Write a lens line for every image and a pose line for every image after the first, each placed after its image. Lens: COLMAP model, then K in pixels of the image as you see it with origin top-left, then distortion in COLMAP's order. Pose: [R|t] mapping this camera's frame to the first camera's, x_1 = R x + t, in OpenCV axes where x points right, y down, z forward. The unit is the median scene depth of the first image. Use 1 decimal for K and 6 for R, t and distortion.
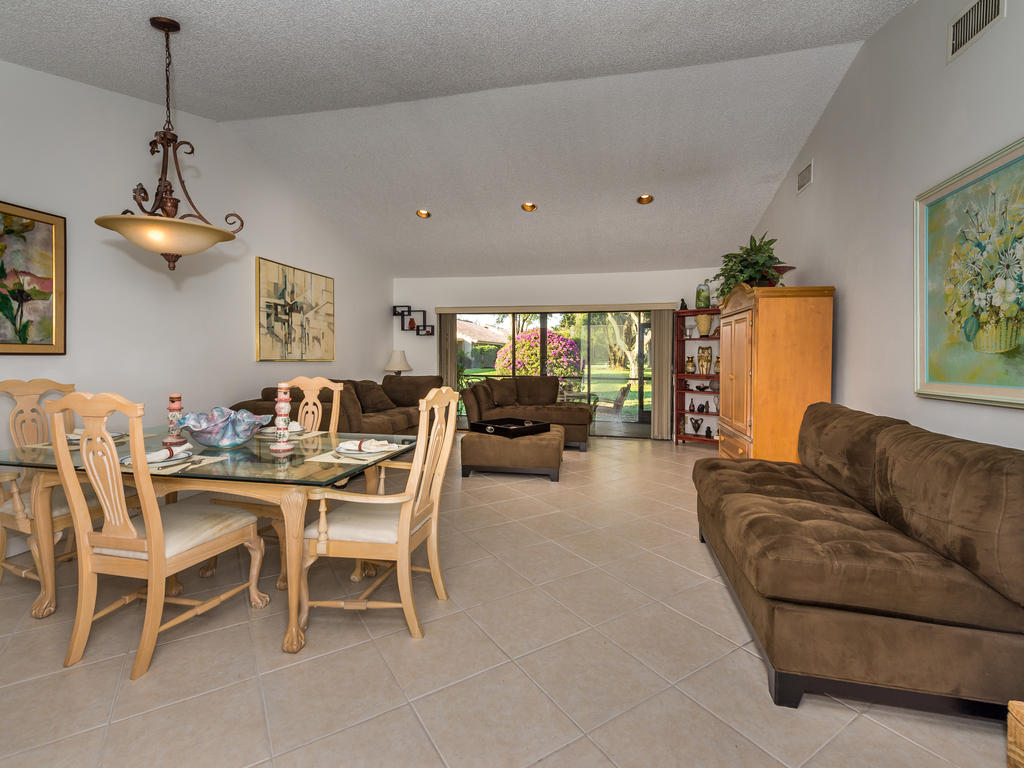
lens RADIAL K [[466.8, 0, 503.2], [0, 466.8, 357.9], [0, 0, 1]] dist [0.018524, -0.007122]
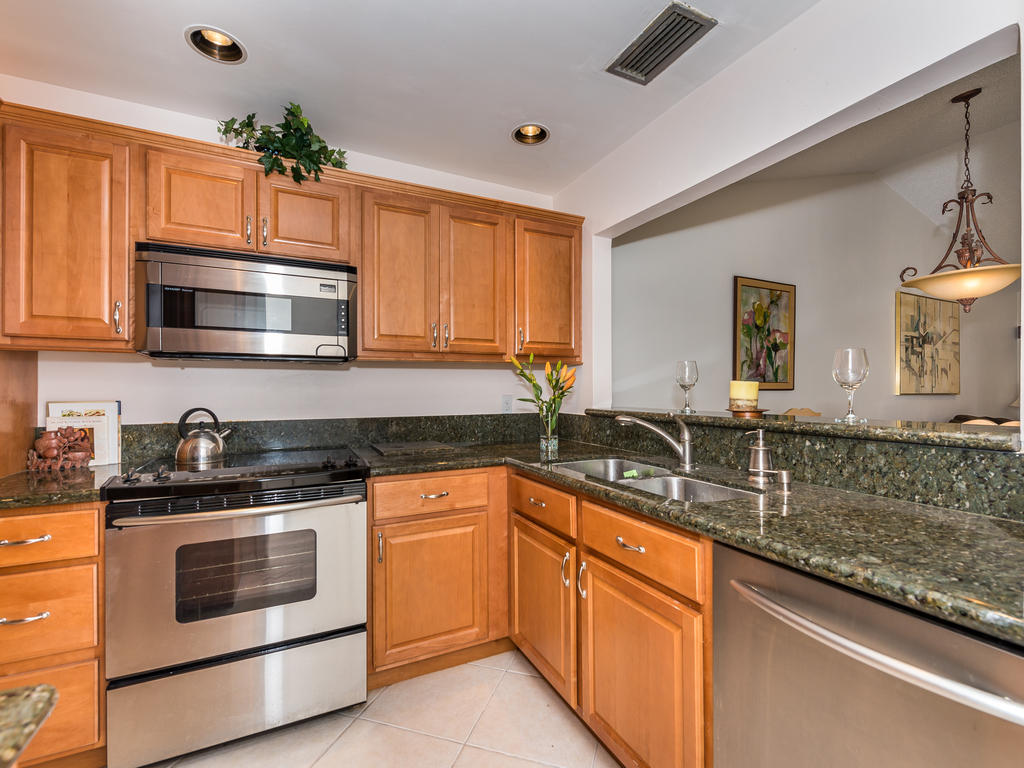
lens RADIAL K [[466.8, 0, 550.7], [0, 466.8, 390.7], [0, 0, 1]] dist [0.018524, -0.007122]
pose [[0.661272, -0.008542, -0.750098, -0.235610], [0.006651, 0.999963, -0.005524, -0.001239], [0.750117, -0.001336, 0.661304, -0.218201]]
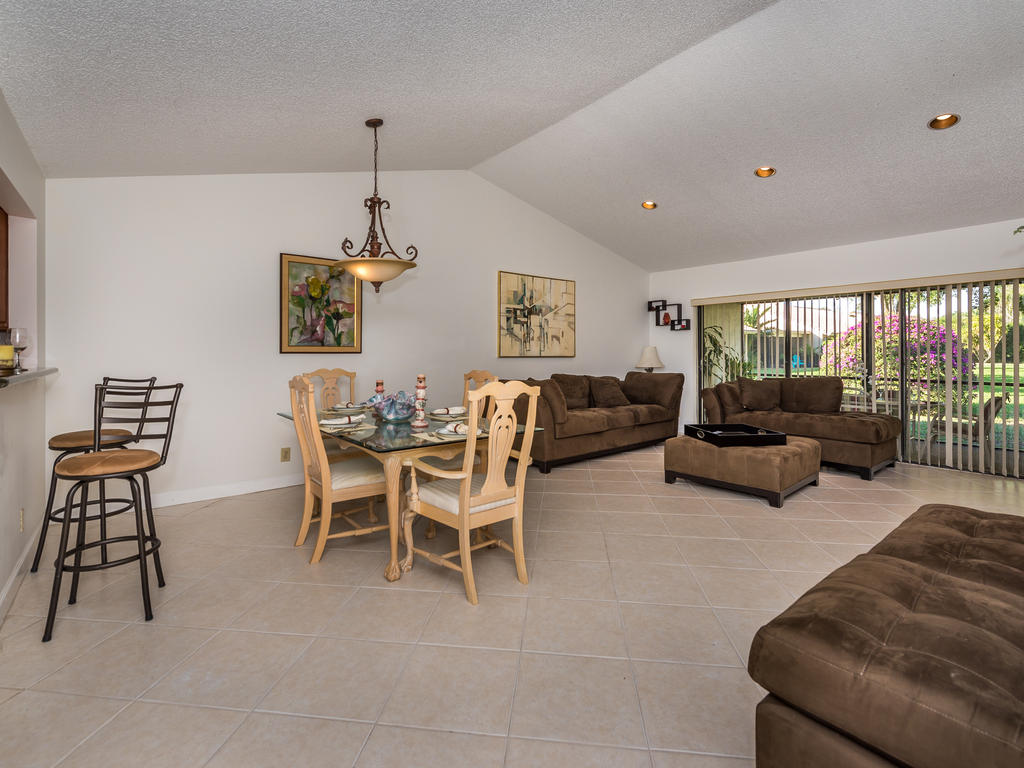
lens RADIAL K [[466.8, 0, 508.3], [0, 466.8, 349.6], [0, 0, 1]] dist [0.018524, -0.007122]
pose [[0.778213, -0.008933, -0.627937, 0.229976], [0.002625, 0.999936, -0.010972, 0.000405], [0.627995, 0.006890, 0.778187, 0.070769]]
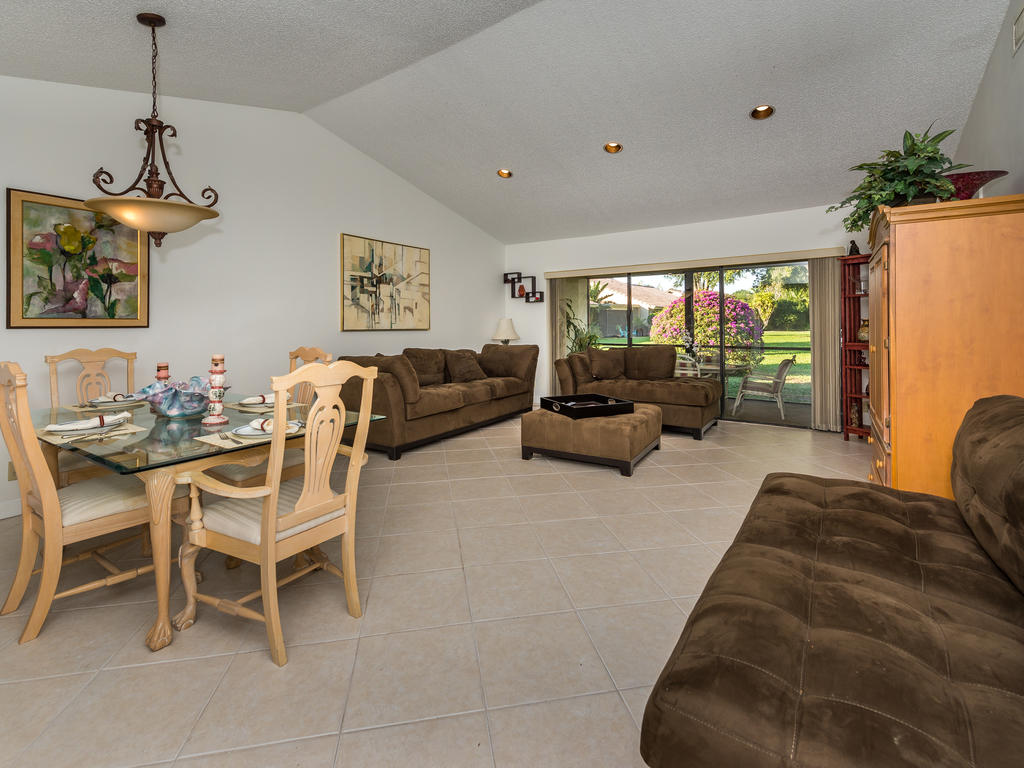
lens RADIAL K [[466.8, 0, 505.4], [0, 466.8, 320.7], [0, 0, 1]] dist [0.018524, -0.007122]
pose [[0.926419, -0.017061, -0.376107, 0.198205], [0.012670, 0.999820, -0.014145, 0.002506], [0.376281, 0.008339, 0.926468, 0.145288]]
